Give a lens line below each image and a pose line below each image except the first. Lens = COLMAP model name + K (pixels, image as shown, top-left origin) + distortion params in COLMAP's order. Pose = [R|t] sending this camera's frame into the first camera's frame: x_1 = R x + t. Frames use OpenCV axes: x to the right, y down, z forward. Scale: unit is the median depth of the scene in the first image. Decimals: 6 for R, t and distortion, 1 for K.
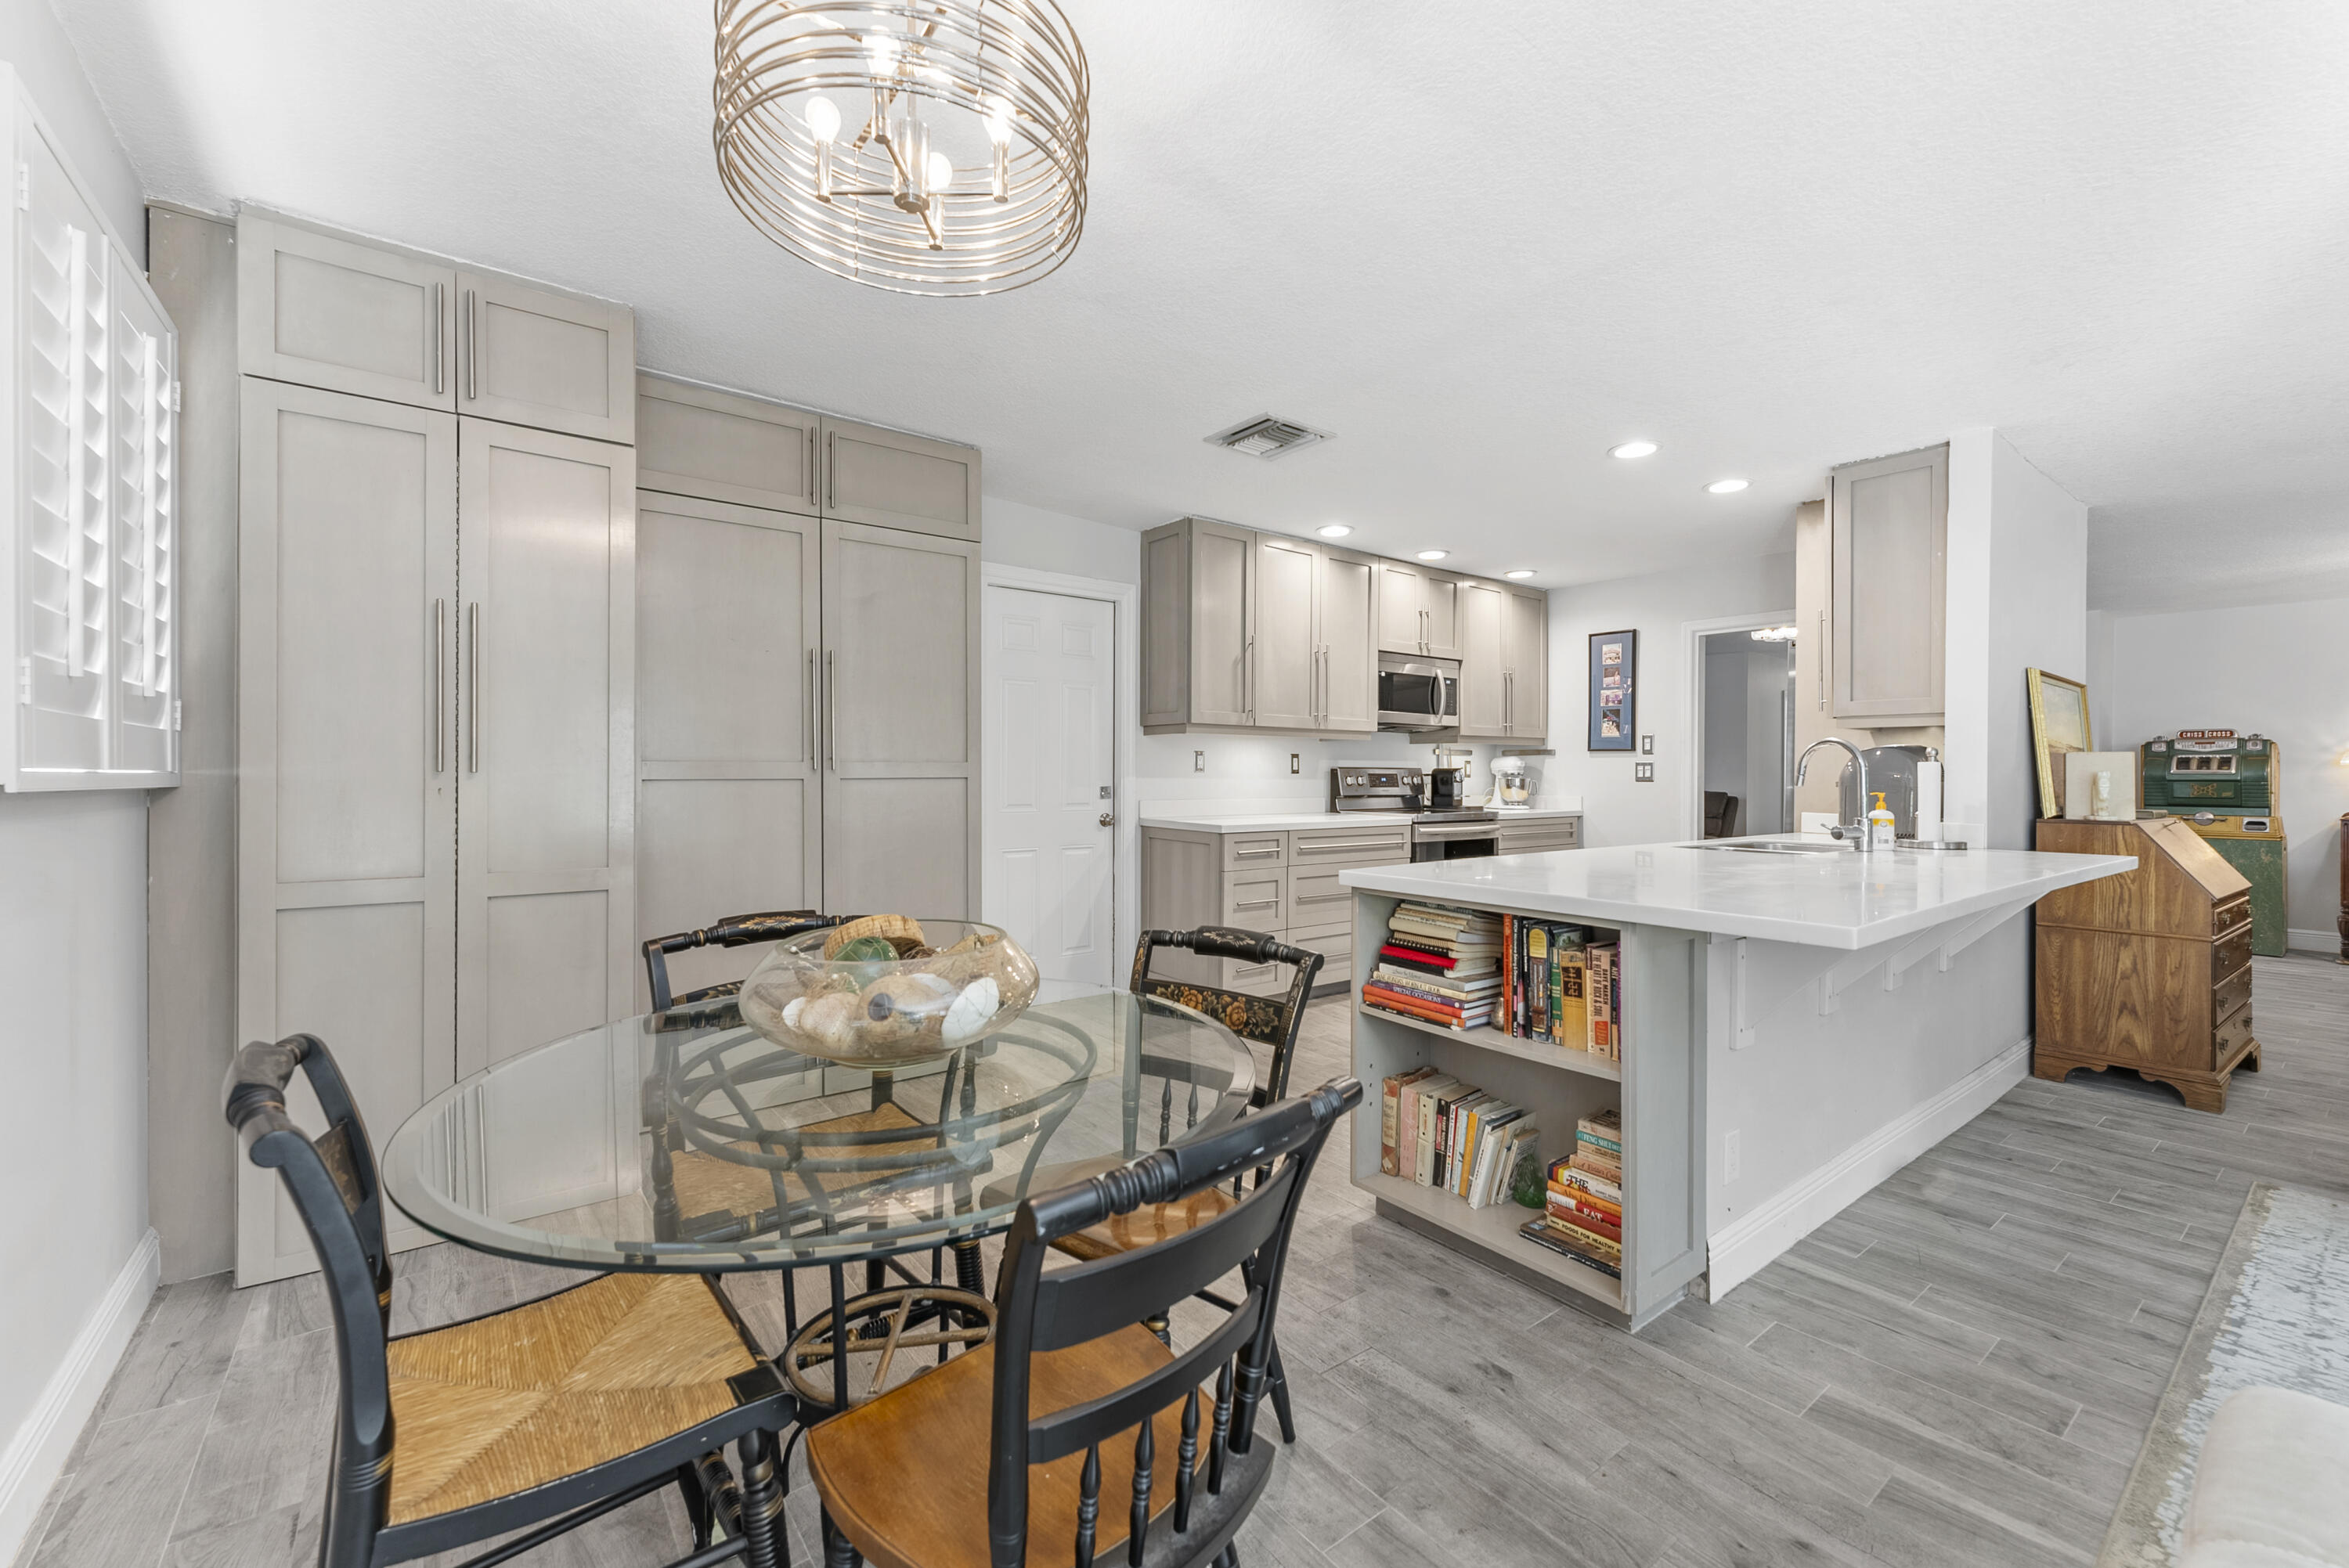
lens RADIAL K [[959.8, 0, 1174.5], [0, 959.8, 784.0], [0, 0, 1]] dist [-0.000572, -0.000245]
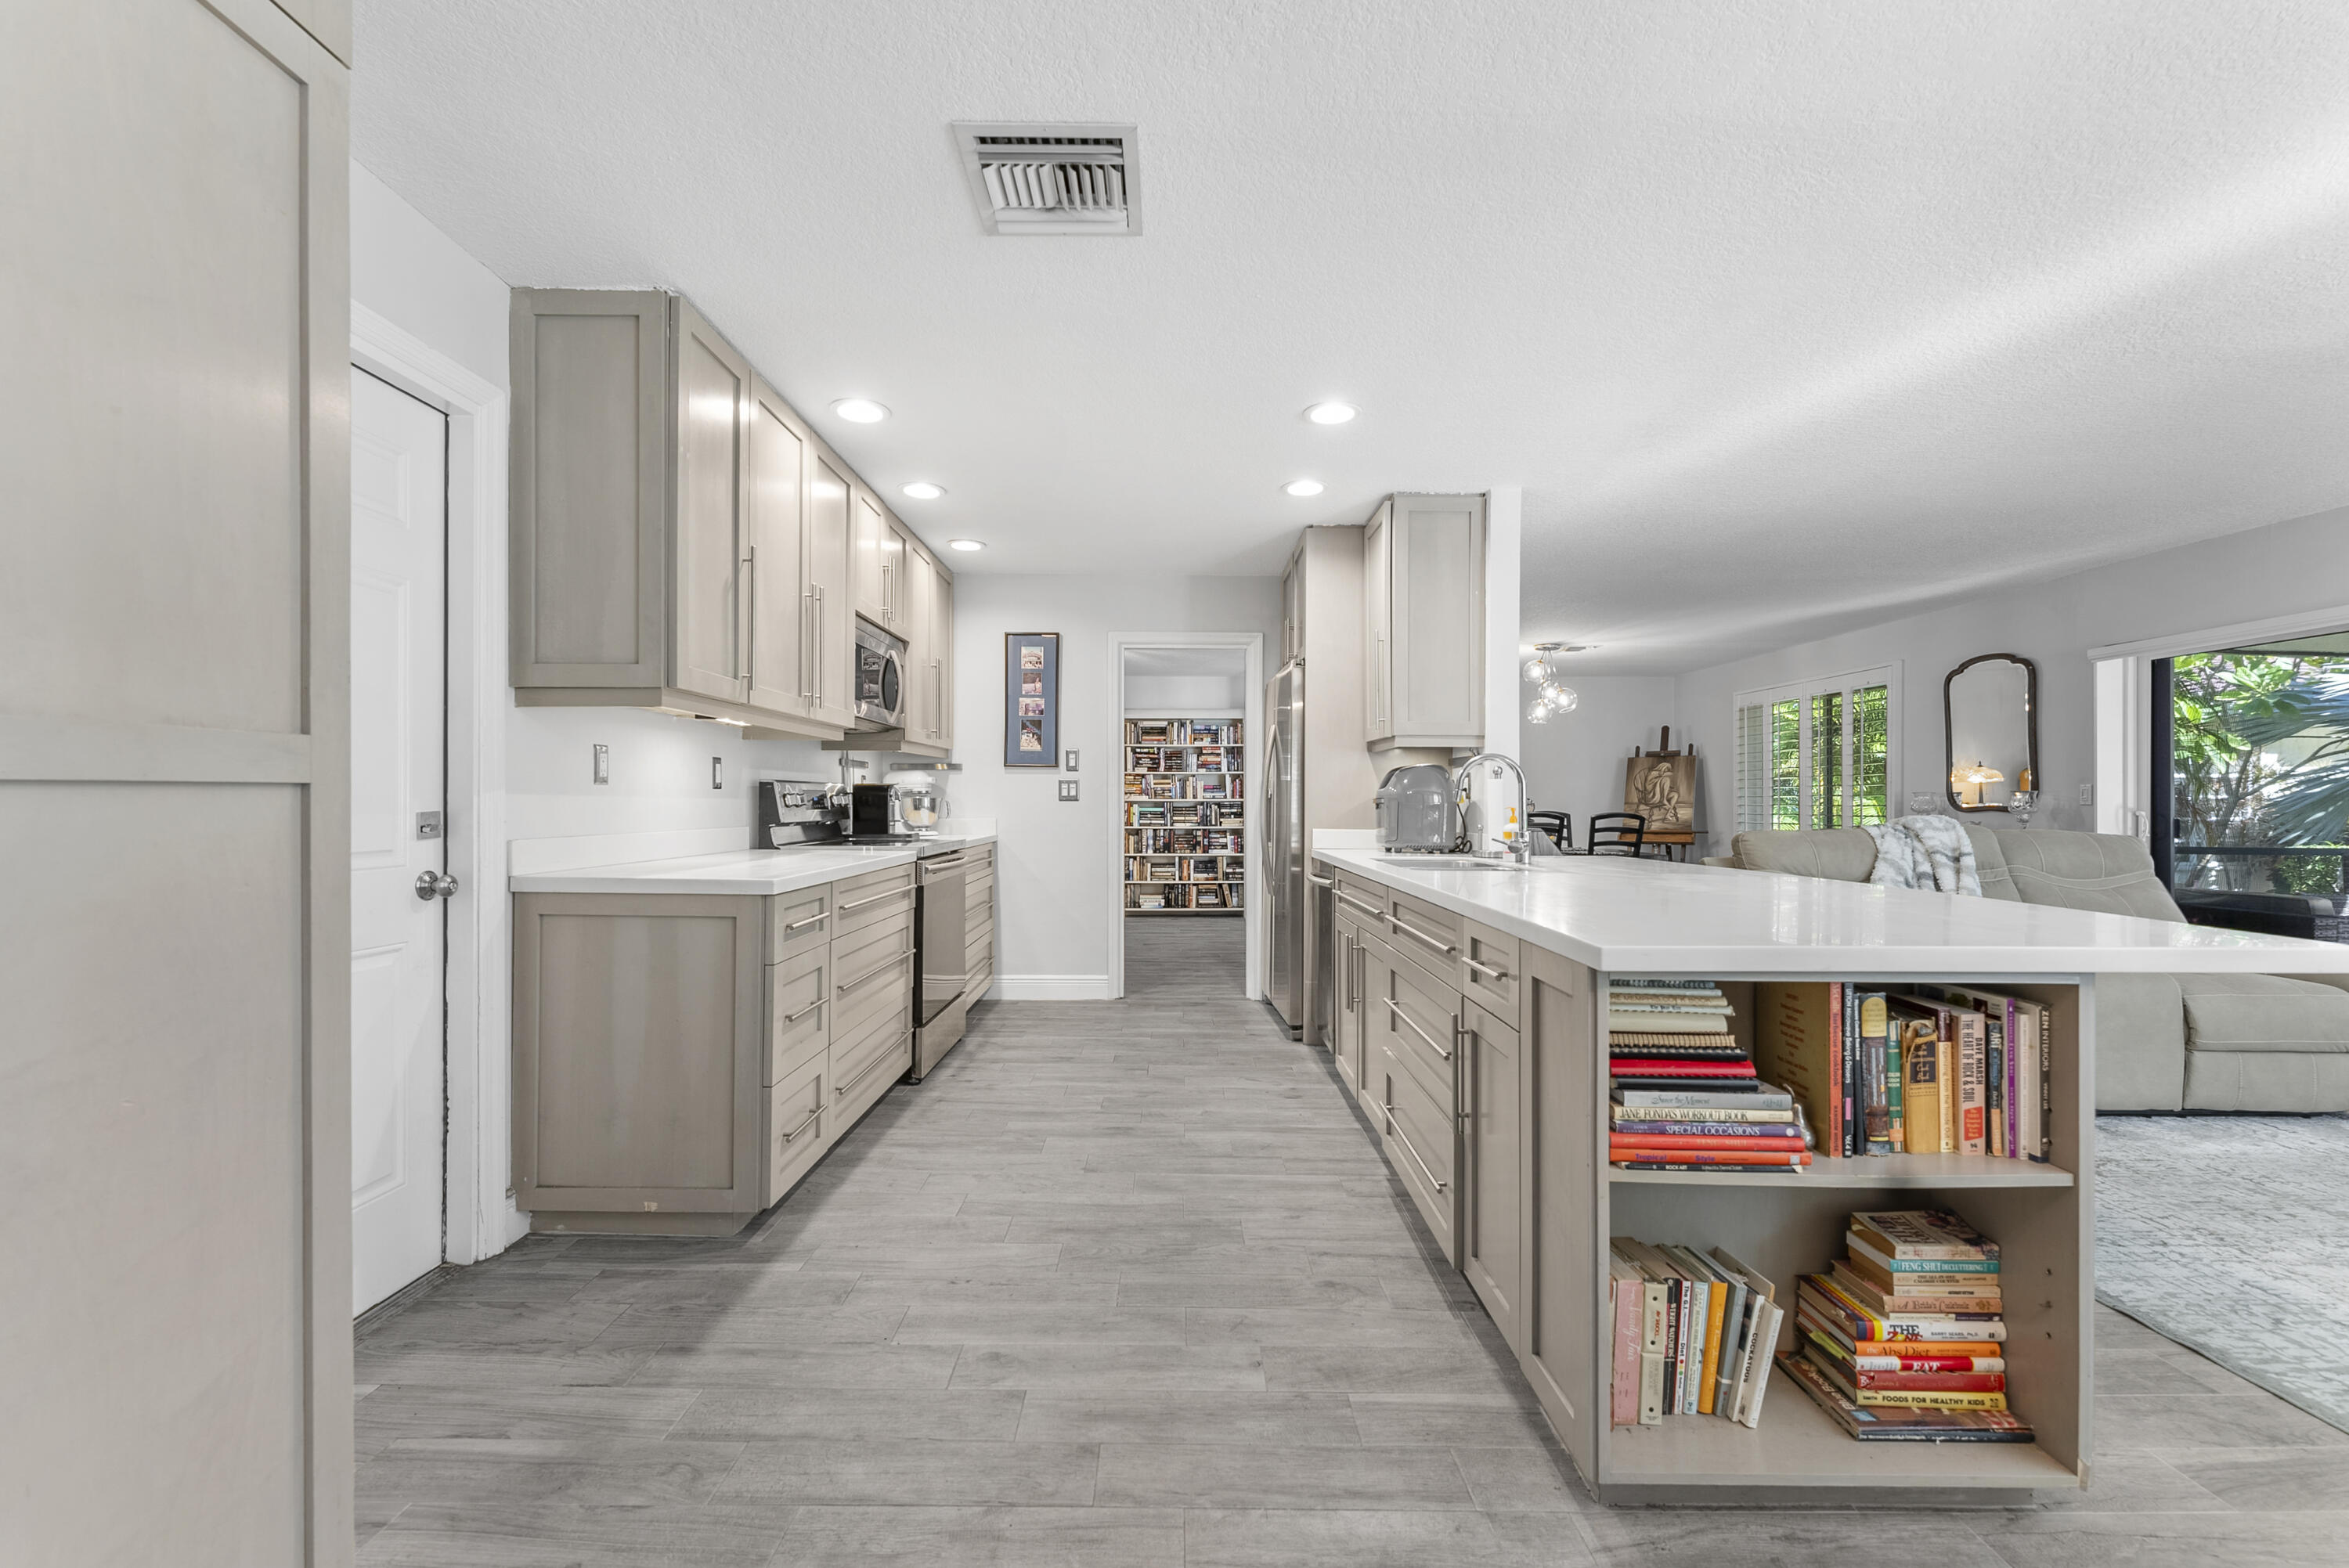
lens RADIAL K [[969.5, 0, 1177.3], [0, 969.5, 804.8], [0, 0, 1]] dist [0.001659, 0.000018]
pose [[0.601542, -0.005687, 0.798821, -0.304156], [0.008613, 0.999963, 0.000633, 0.002407], [-0.798795, 0.006500, 0.601569, 0.590318]]
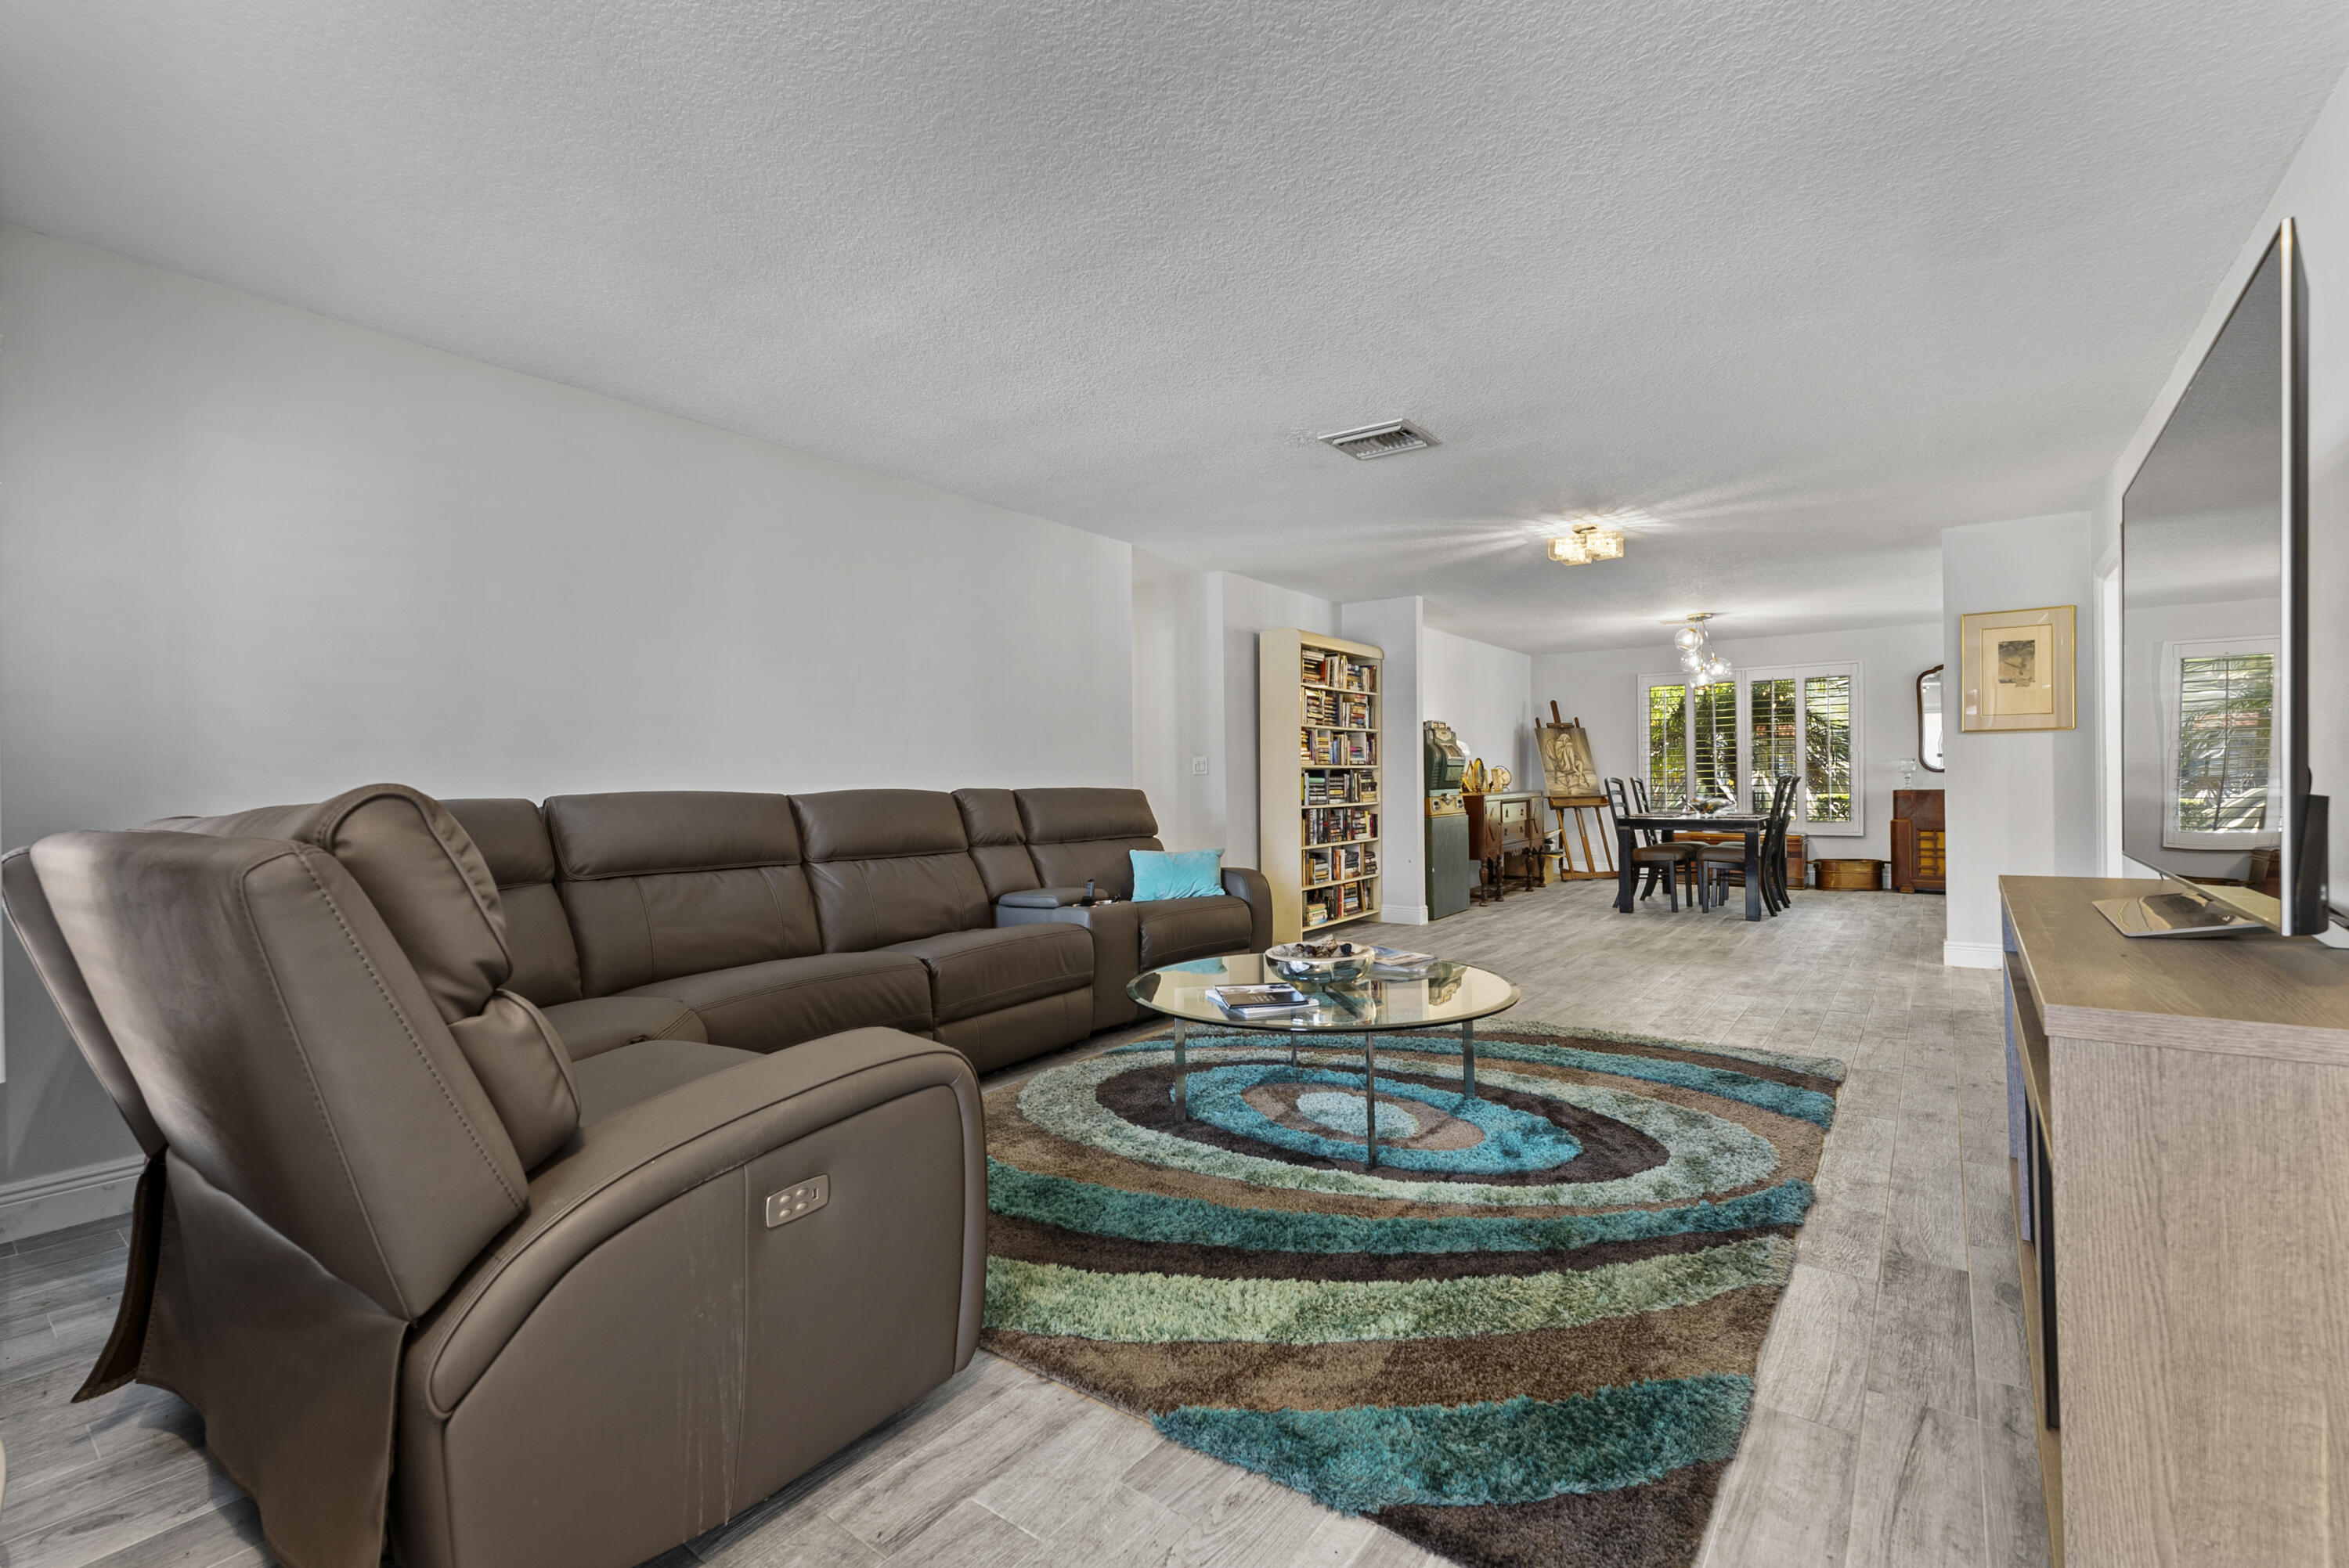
lens RADIAL K [[1038.0, 0, 1187.4], [0, 1038.0, 779.4], [0, 0, 1]] dist [-0.000677, -0.000094]
pose [[-0.304343, -0.000798, 0.952562, -0.009067], [0.016514, 0.999845, 0.006114, -0.001026], [-0.952419, 0.017591, -0.304283, 3.053560]]
